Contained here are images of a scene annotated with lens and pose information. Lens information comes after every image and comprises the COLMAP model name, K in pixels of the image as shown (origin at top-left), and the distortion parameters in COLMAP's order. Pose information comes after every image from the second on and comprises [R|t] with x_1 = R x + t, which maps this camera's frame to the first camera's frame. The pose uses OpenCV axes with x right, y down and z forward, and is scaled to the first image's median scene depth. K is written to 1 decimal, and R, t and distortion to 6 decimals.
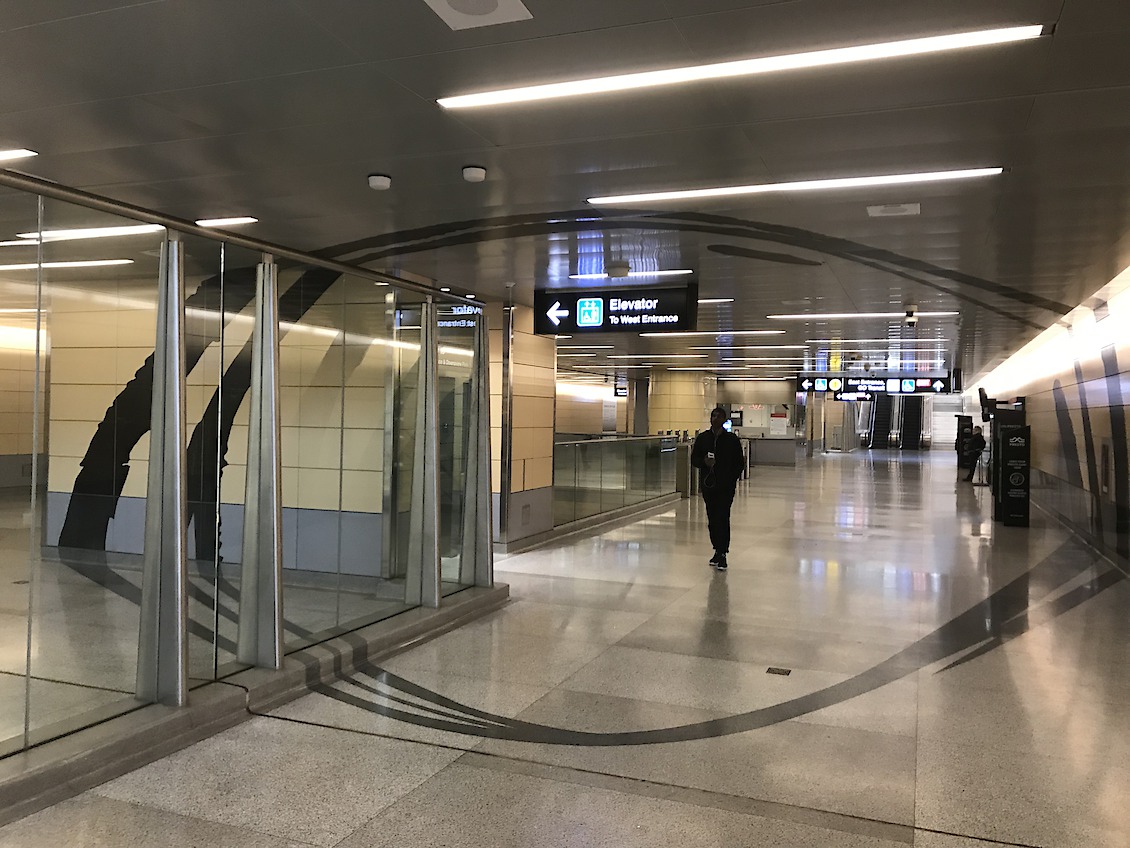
lens RADIAL K [[927.5, 0, 544.7], [0, 927.5, 397.8], [0, 0, 1]] dist [0.044618, -0.055548]
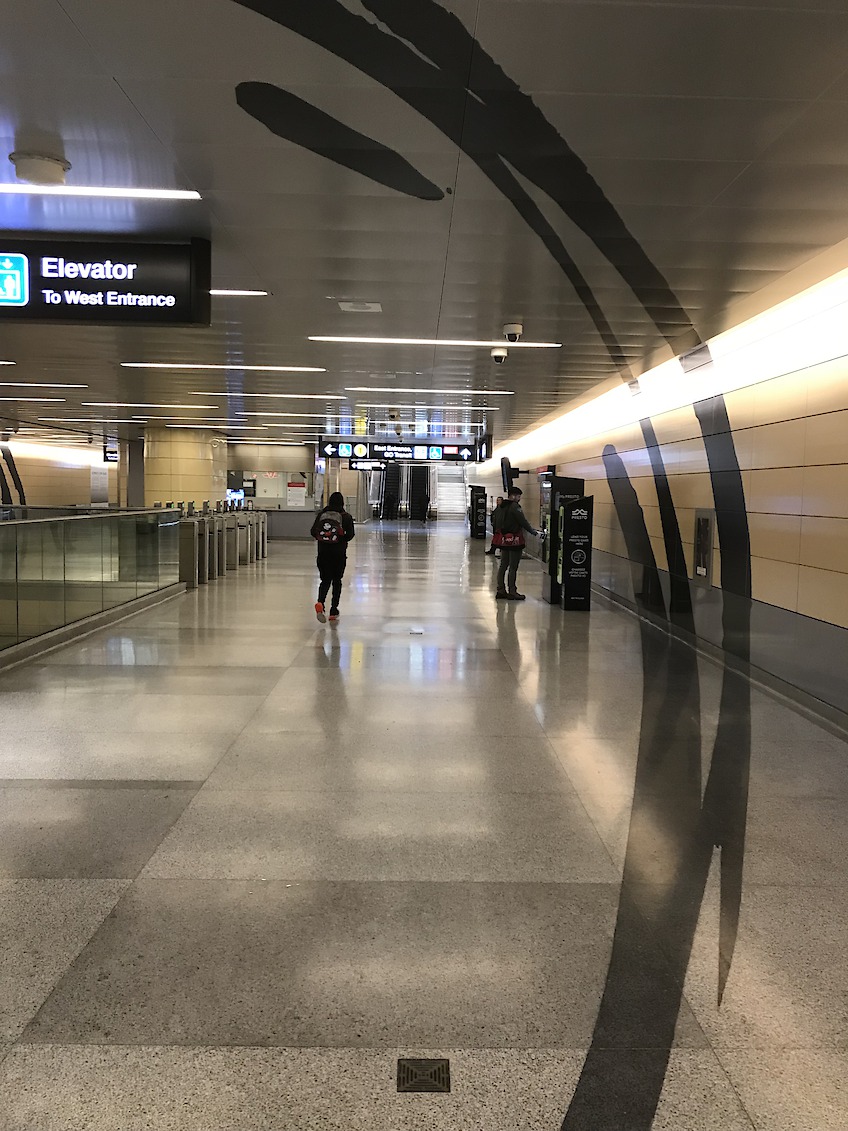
lens RADIAL K [[928.3, 0, 437.6], [0, 928.3, 558.3], [0, 0, 1]] dist [0.044618, -0.055548]
pose [[0.917072, -0.026274, 0.397856, 0.058770], [-0.012361, 0.995474, 0.094232, 0.011507], [-0.398531, -0.091336, 0.912596, 0.397017]]
